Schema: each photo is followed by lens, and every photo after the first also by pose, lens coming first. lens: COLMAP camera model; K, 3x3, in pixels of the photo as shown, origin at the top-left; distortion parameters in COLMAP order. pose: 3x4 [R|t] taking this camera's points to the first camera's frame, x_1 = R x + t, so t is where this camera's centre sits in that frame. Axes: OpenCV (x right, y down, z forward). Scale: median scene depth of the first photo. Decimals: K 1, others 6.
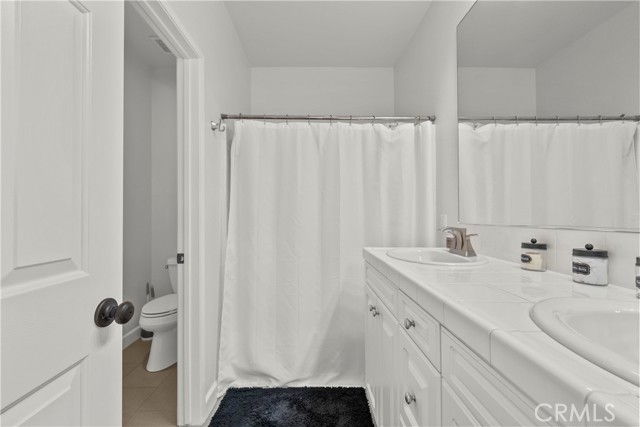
lens RADIAL K [[256.7, 0, 318.6], [0, 256.7, 212.6], [0, 0, 1]] dist [-0.001033, -0.000027]
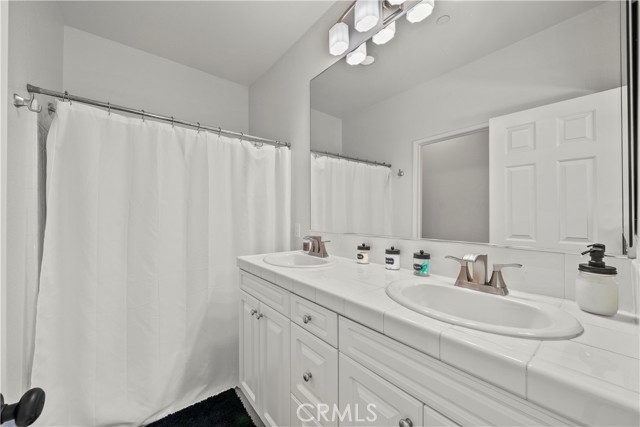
lens RADIAL K [[240.5, 0, 313.6], [0, 240.5, 213.5], [0, 0, 1]] dist [-0.002036, 0.000123]
pose [[0.793438, 0.004982, 0.608631, -0.163390], [-0.009070, 0.999952, 0.003639, -0.045612], [-0.608584, -0.008407, 0.793445, 0.013324]]
